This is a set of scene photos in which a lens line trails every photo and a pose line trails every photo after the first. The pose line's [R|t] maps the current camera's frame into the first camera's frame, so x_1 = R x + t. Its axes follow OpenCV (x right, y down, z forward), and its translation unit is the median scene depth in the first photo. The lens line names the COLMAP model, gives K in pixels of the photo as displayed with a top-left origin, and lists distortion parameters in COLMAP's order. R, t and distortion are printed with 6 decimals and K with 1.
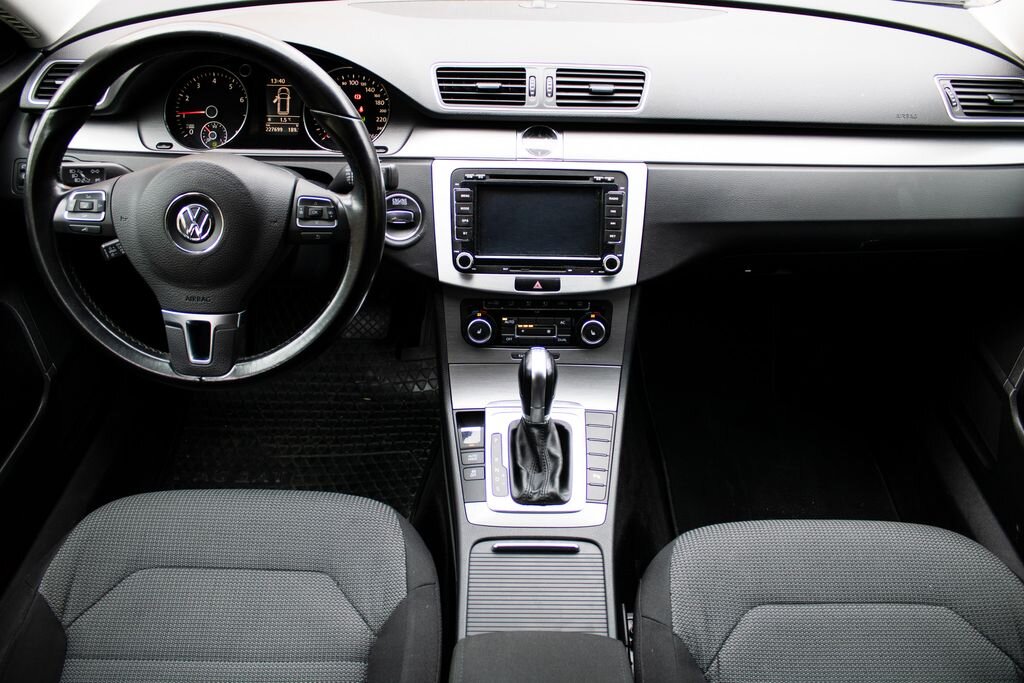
lens RADIAL K [[835.4, 0, 512.0], [0, 835.4, 342.6], [0, 0, 1]] dist [-0.168323, 0.126993]
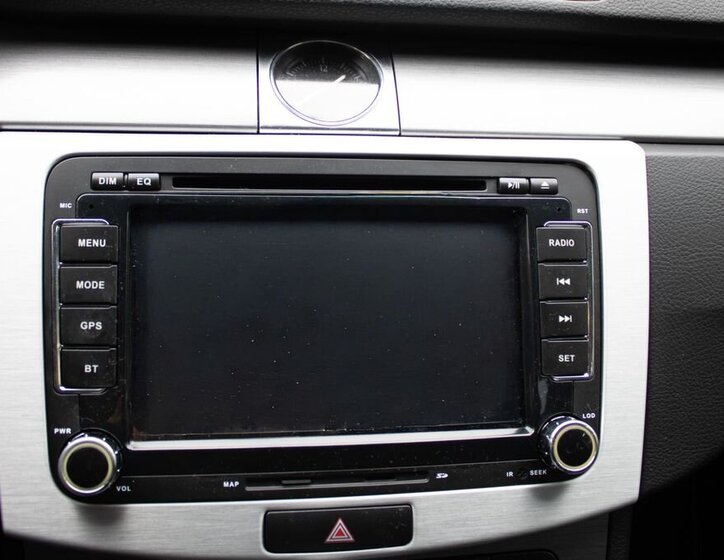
lens RADIAL K [[828.5, 0, 362.4], [0, 828.5, 232.5], [0, 0, 1]] dist [-0.124692, 0.000000]
pose [[0.987759, -0.015277, 0.155236, -0.005319], [0.050051, 0.973611, -0.222656, -0.108596], [-0.147738, 0.227700, 0.962458, 0.693973]]
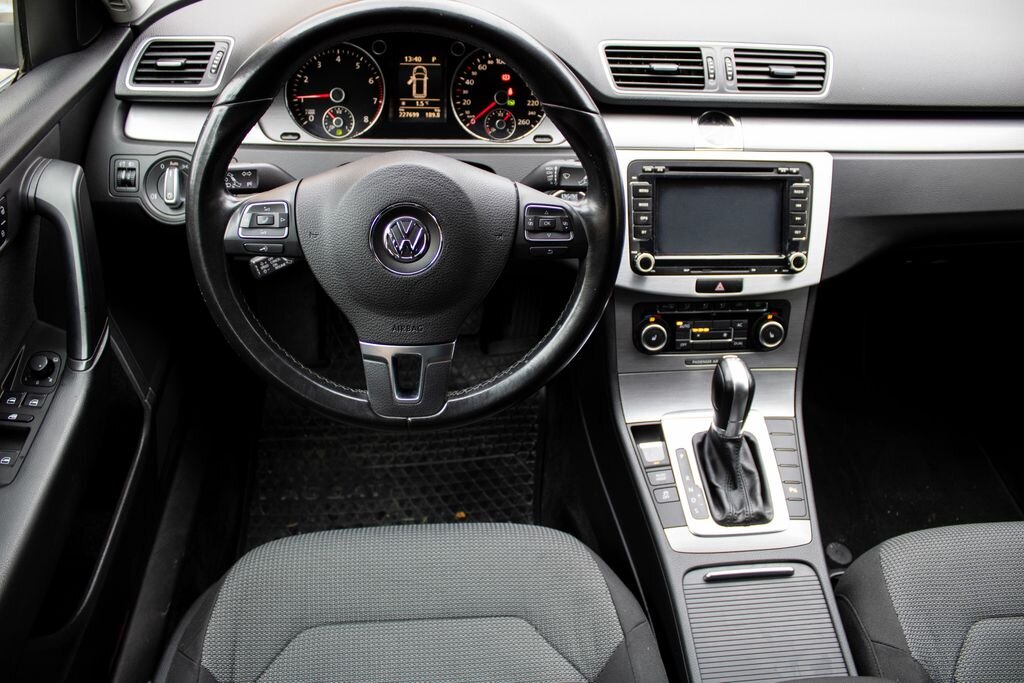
lens RADIAL K [[835.4, 0, 512.7], [0, 835.4, 342.1], [0, 0, 1]] dist [-0.168323, 0.126993]
pose [[0.996840, -0.036039, 0.070785, -0.265701], [0.032329, 0.998078, 0.052868, -0.063754], [-0.072554, -0.050413, 0.996090, 0.104494]]
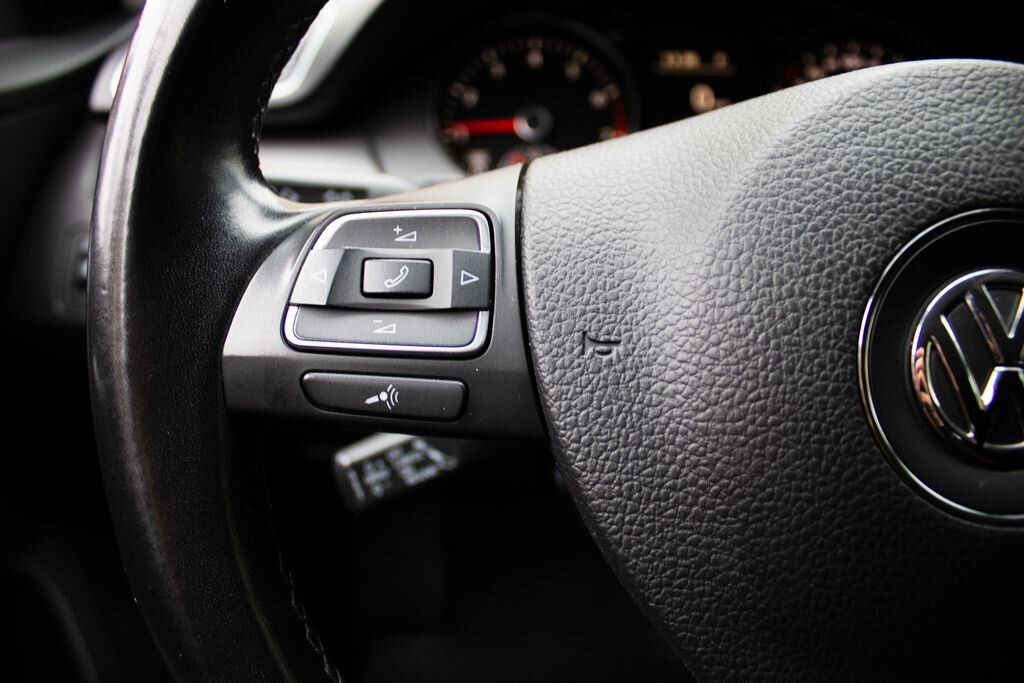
lens RADIAL K [[835.4, 0, 515.1], [0, 835.4, 349.7], [0, 0, 1]] dist [-0.168323, 0.126993]
pose [[0.998996, -0.022006, -0.039023, -0.384411], [0.013936, 0.980475, -0.196147, -0.088007], [0.042578, 0.195407, 0.979798, 0.626091]]
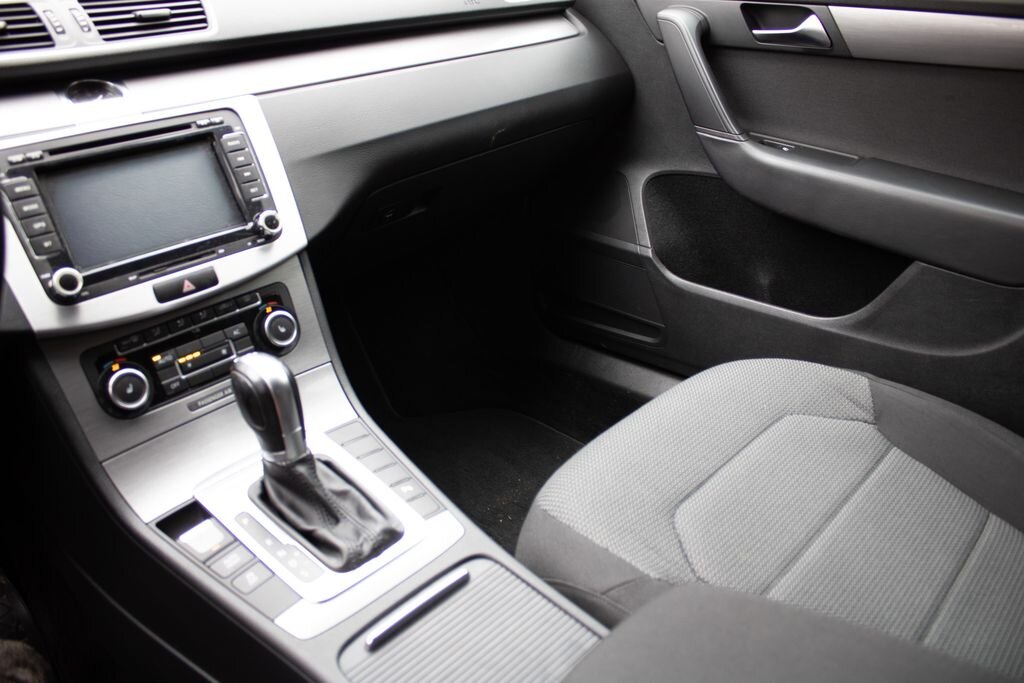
lens RADIAL K [[835.4, 0, 515.5], [0, 835.4, 335.9], [0, 0, 1]] dist [-0.168323, 0.126993]
pose [[0.663392, -0.346603, 0.663157, -0.239689], [0.475582, 0.879525, -0.016061, 0.100295], [-0.577696, 0.326041, 0.748308, 0.383184]]
